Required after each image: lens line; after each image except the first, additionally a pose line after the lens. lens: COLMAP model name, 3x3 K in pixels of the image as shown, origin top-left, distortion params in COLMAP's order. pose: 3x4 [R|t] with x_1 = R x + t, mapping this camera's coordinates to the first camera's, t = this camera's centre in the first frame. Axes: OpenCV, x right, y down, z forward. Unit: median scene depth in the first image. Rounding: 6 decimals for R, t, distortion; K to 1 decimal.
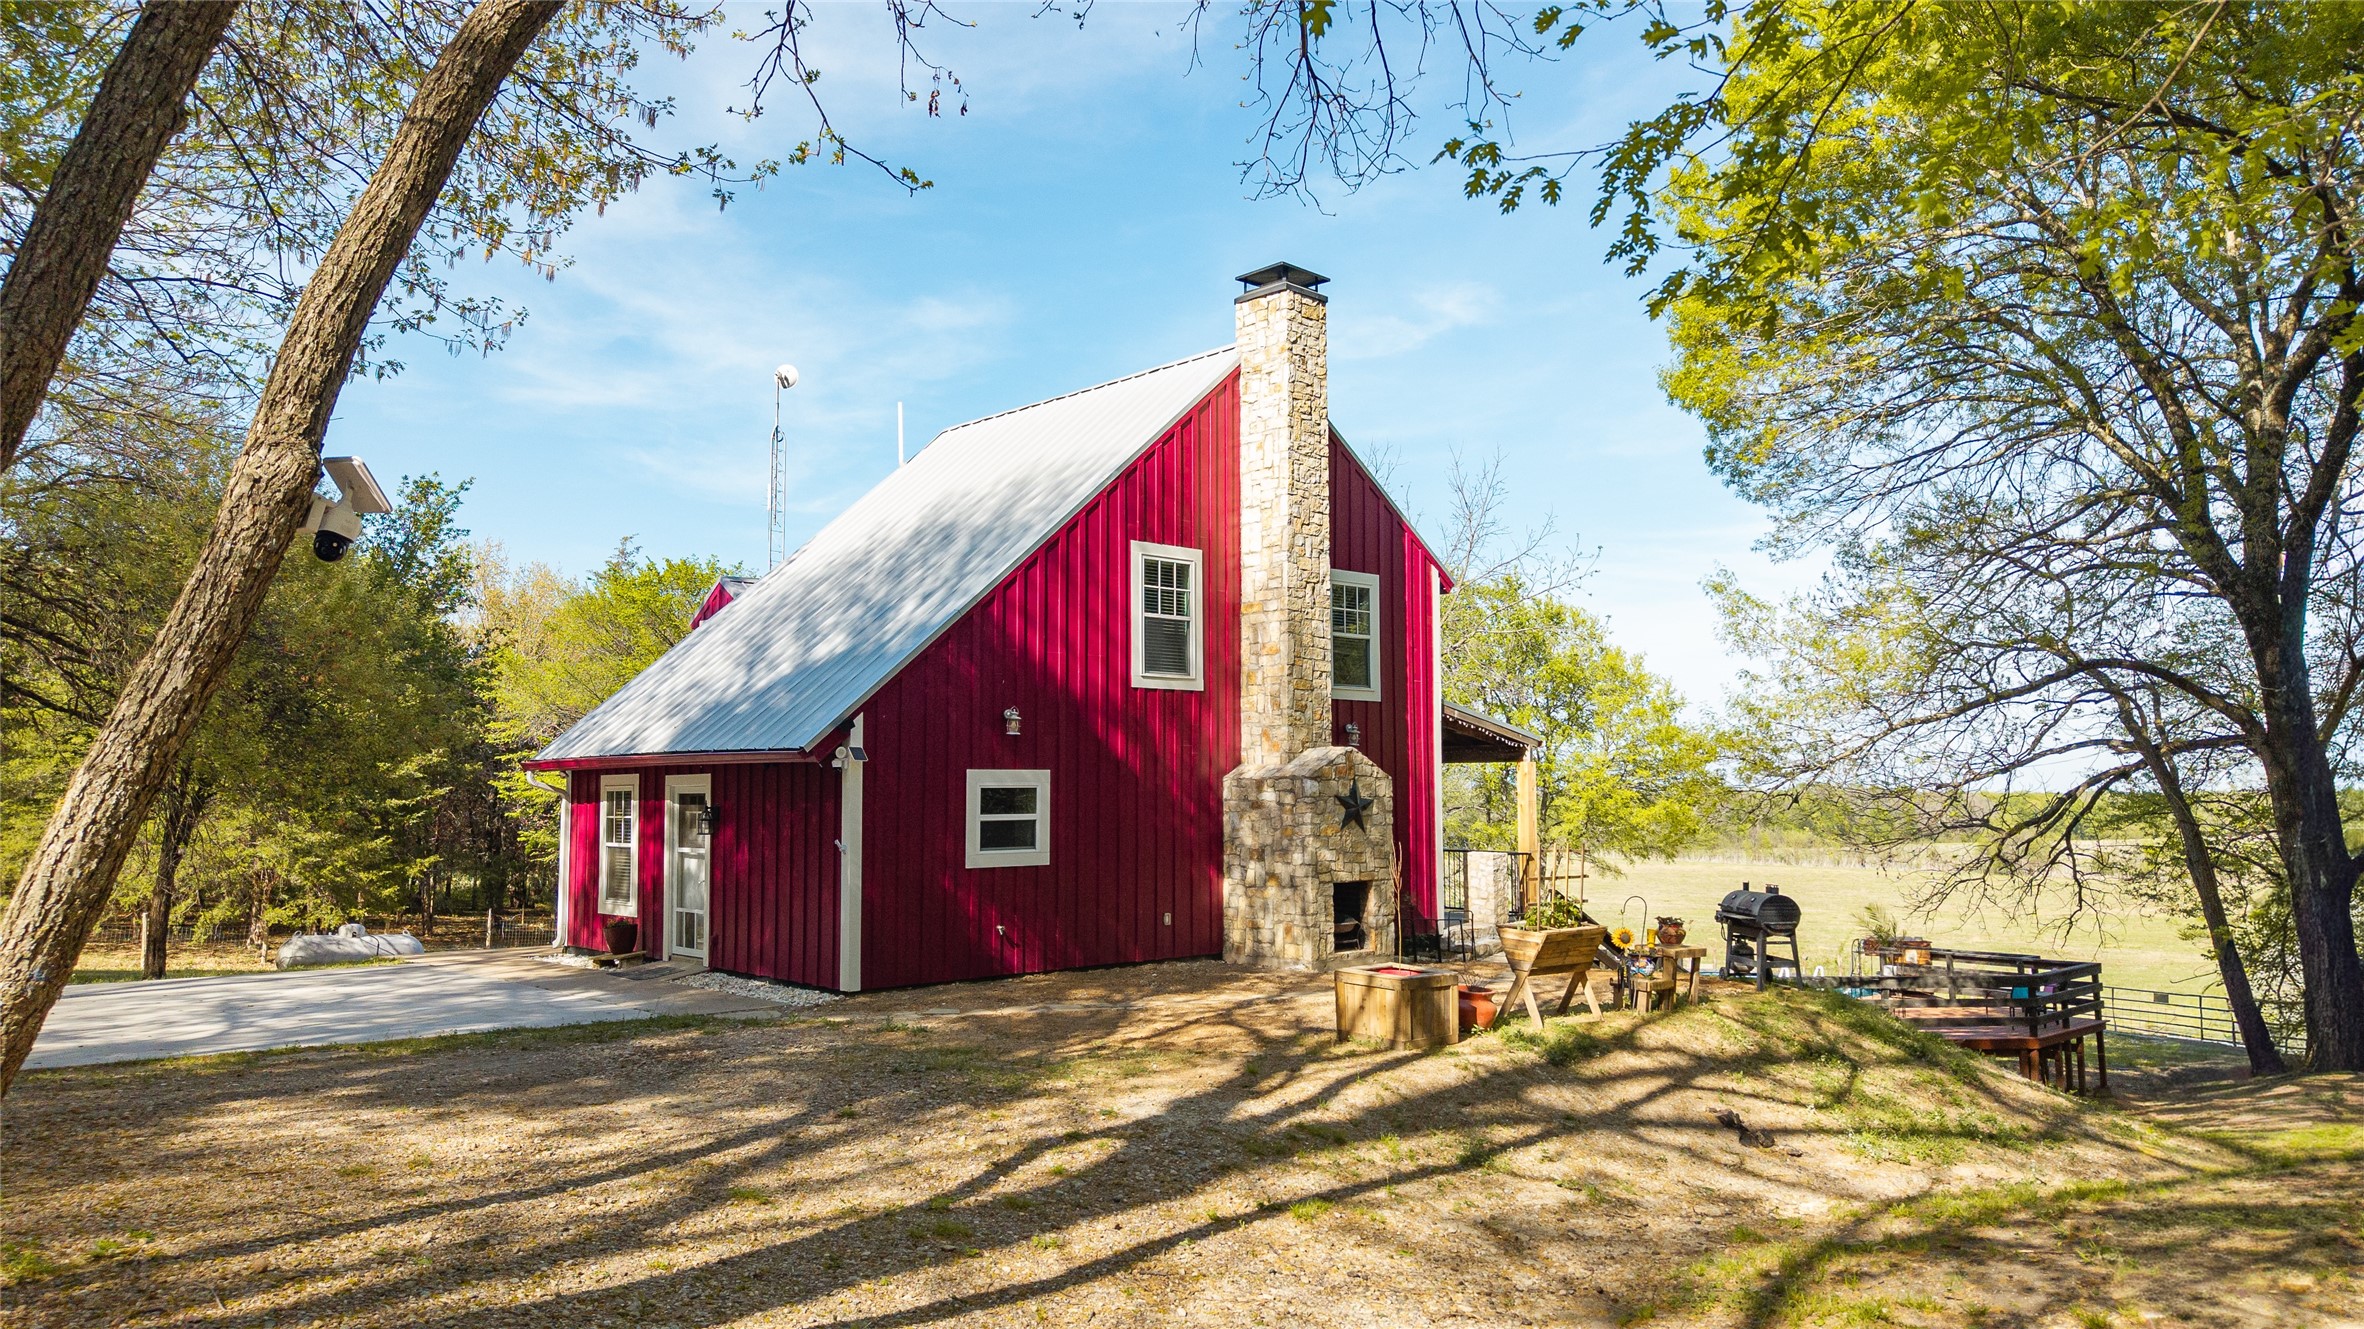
lens RADIAL K [[1589.8, 0, 1182.0], [0, 1589.8, 664.5], [0, 0, 1]] dist [-0.006284, -0.008830]
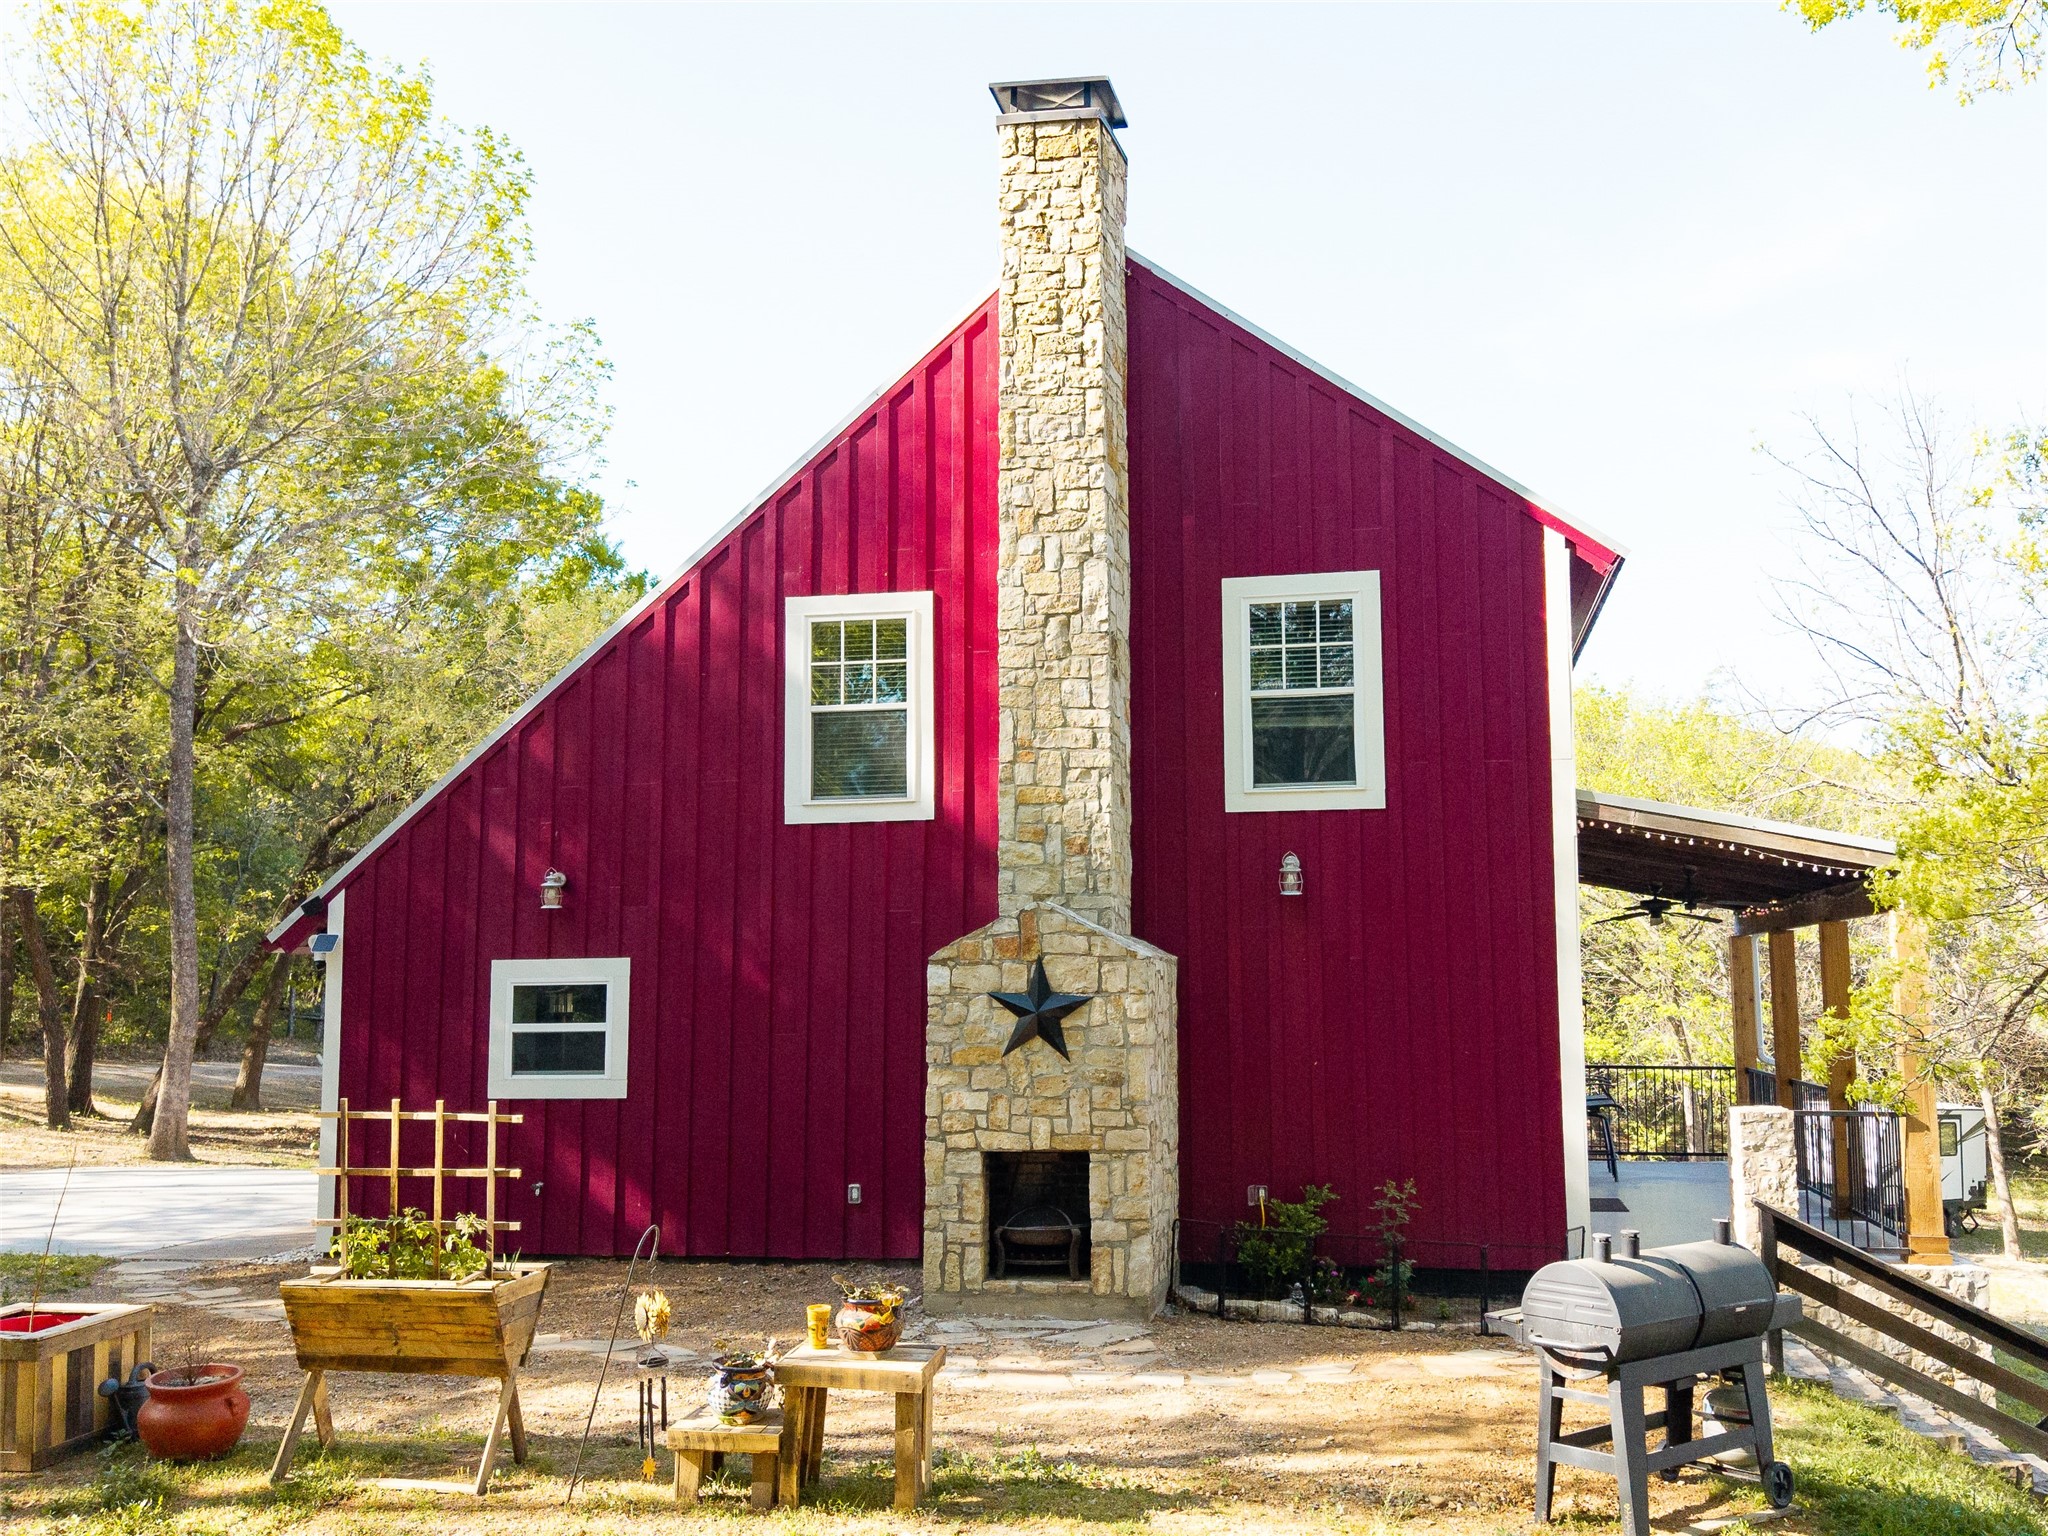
lens RADIAL K [[1877.7, 0, 911.2], [0, 1877.7, 774.3], [0, 0, 1]] dist [0.004374, -0.018043]
pose [[0.613245, -0.095038, -0.784155, 0.592208], [0.074583, 0.995267, -0.062297, 0.044717], [0.786364, -0.020281, 0.617431, 0.567725]]
